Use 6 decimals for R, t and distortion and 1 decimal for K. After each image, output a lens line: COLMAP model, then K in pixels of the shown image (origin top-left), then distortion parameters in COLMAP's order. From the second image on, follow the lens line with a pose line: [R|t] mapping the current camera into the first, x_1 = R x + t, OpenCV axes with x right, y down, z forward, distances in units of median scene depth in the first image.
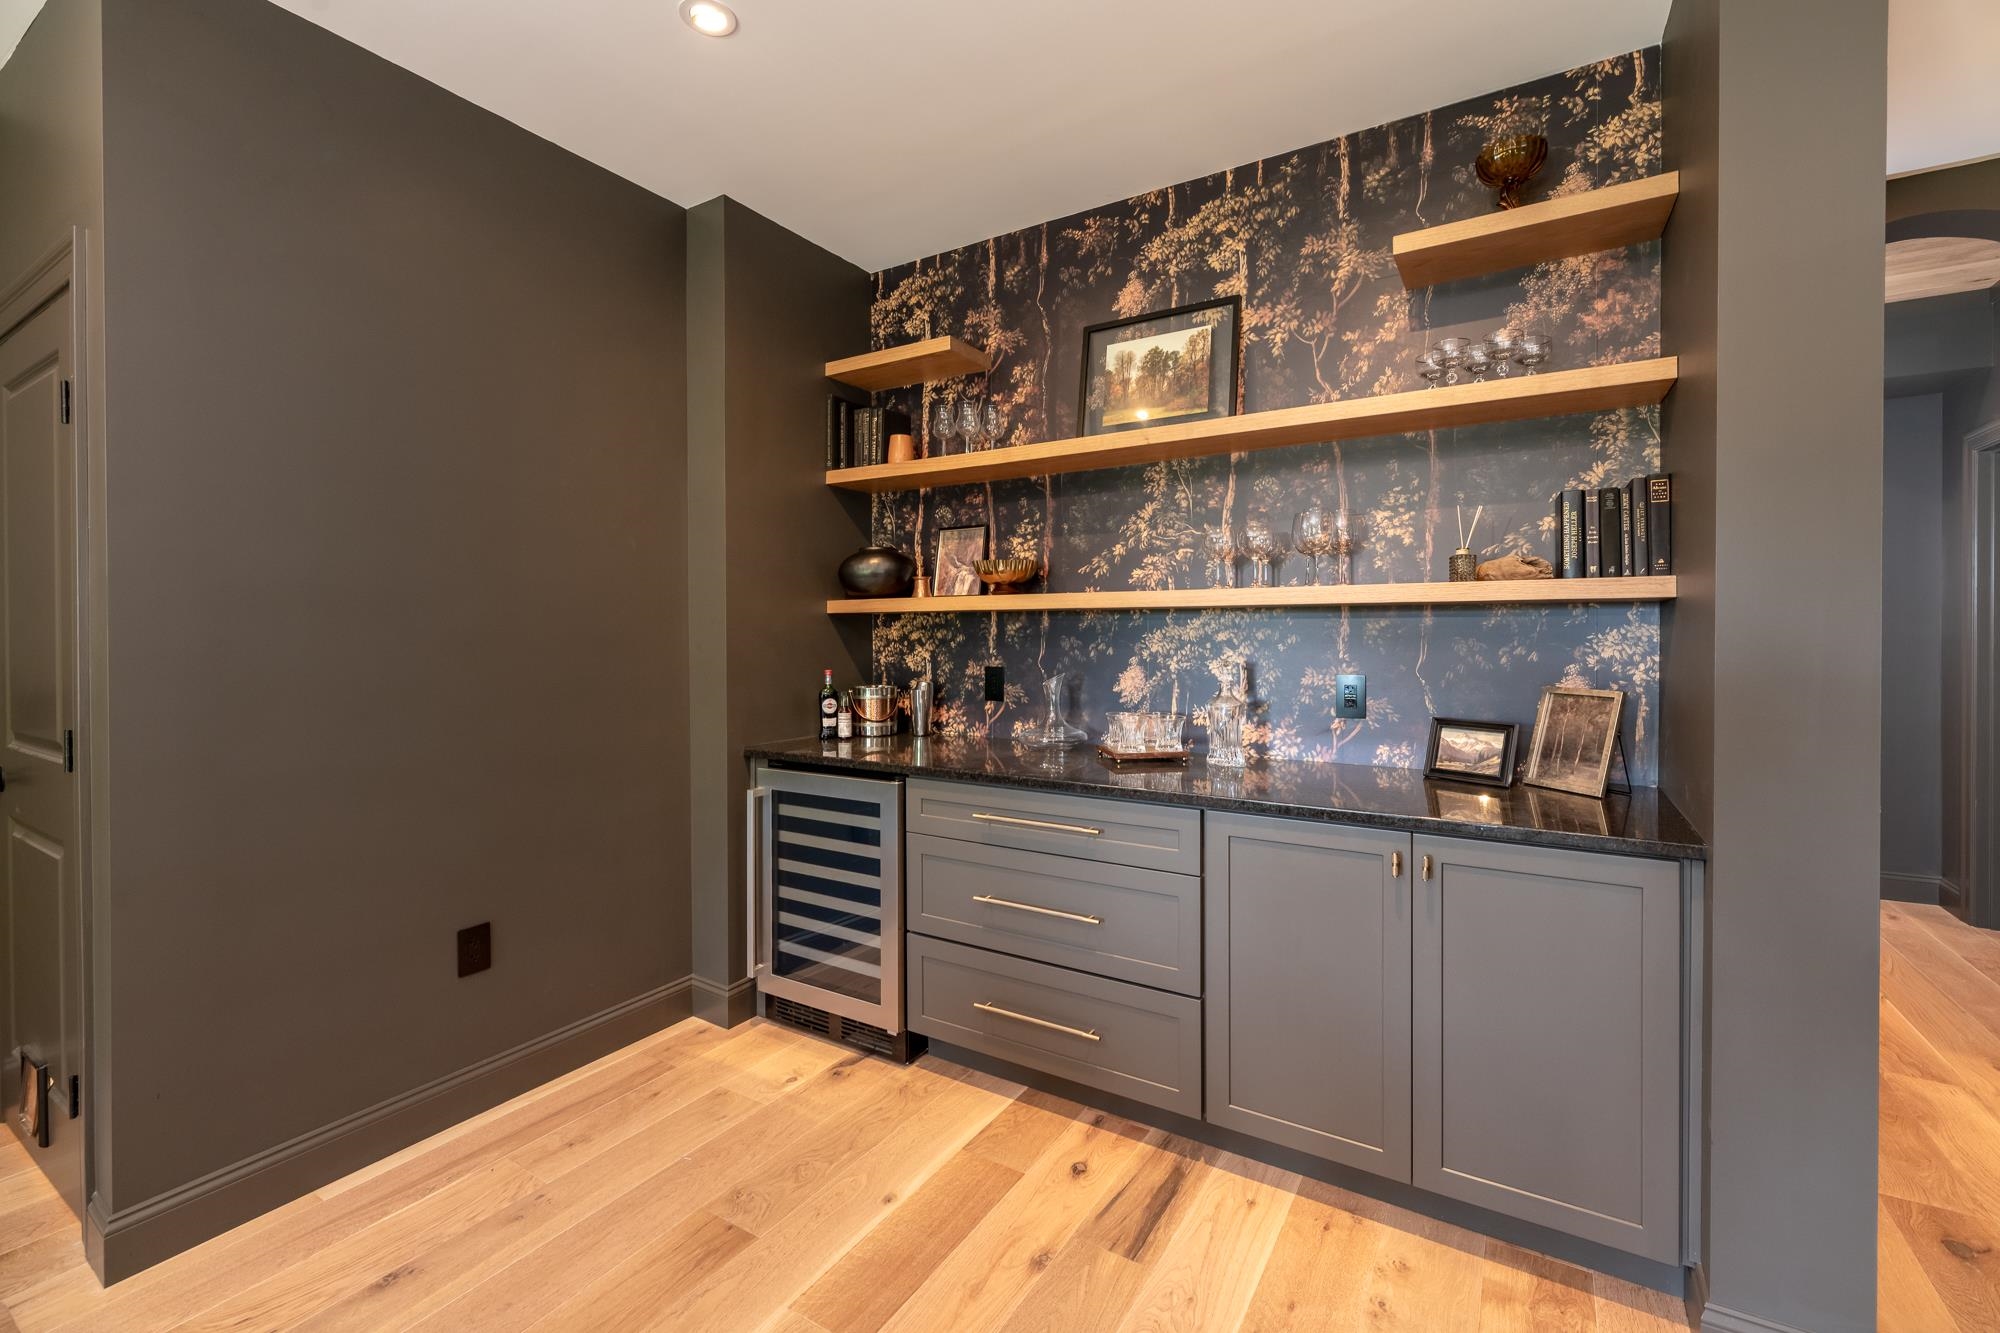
lens RADIAL K [[836.9, 0, 1012.8], [0, 836.9, 630.7], [0, 0, 1]] dist [0.001097, -0.000102]
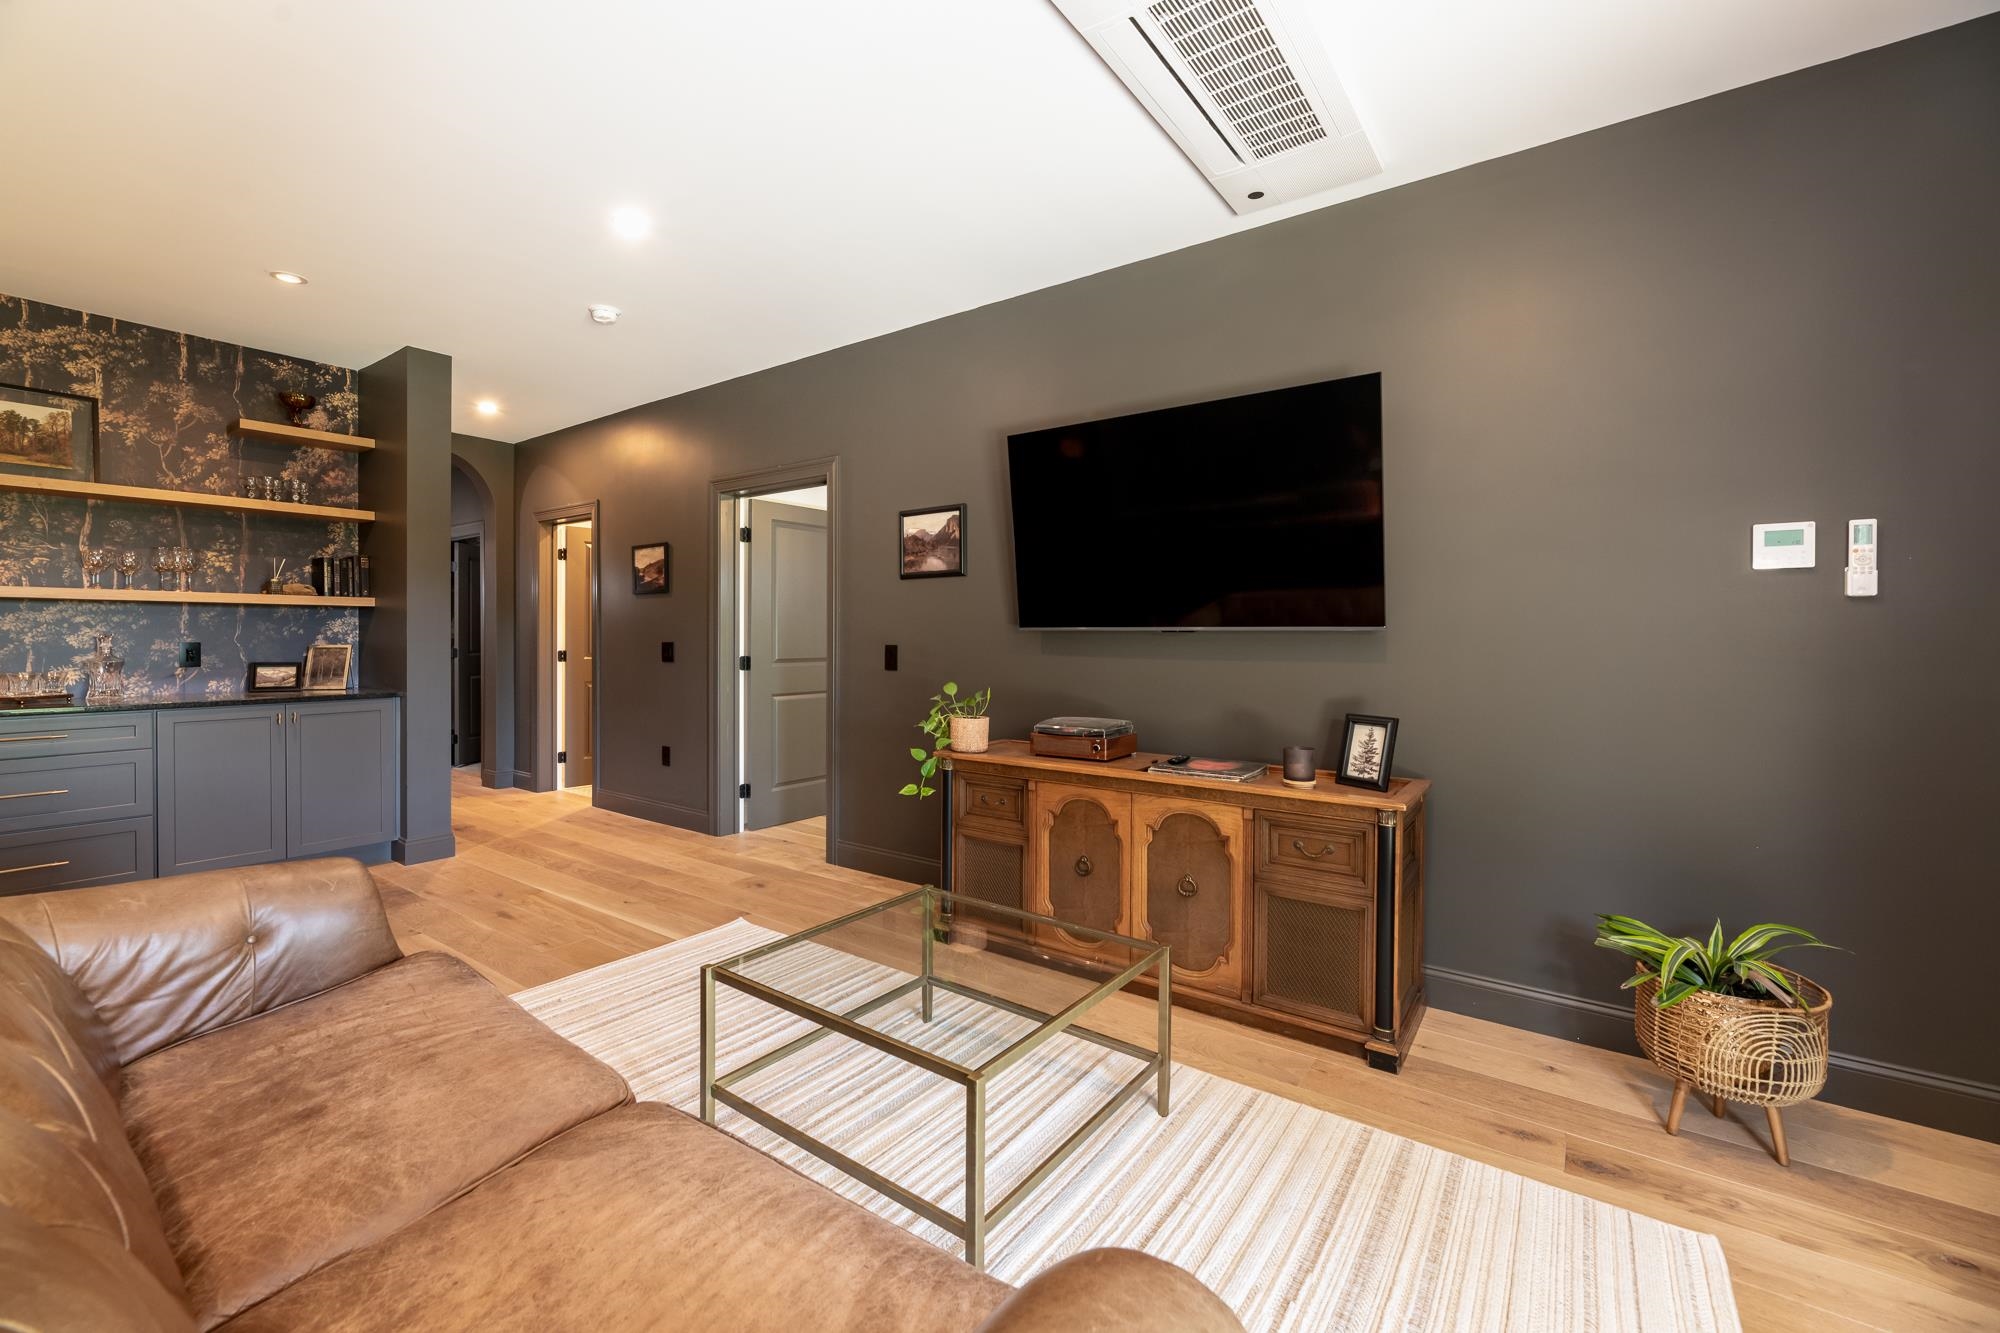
lens RADIAL K [[836.9, 0, 996.4], [0, 836.9, 650.8], [0, 0, 1]] dist [0.001097, -0.000102]
pose [[0.080910, -0.014947, 0.996609, -1.231803], [-0.004320, 0.999873, 0.015347, 0.036530], [-0.996712, -0.005547, 0.080835, -0.843119]]
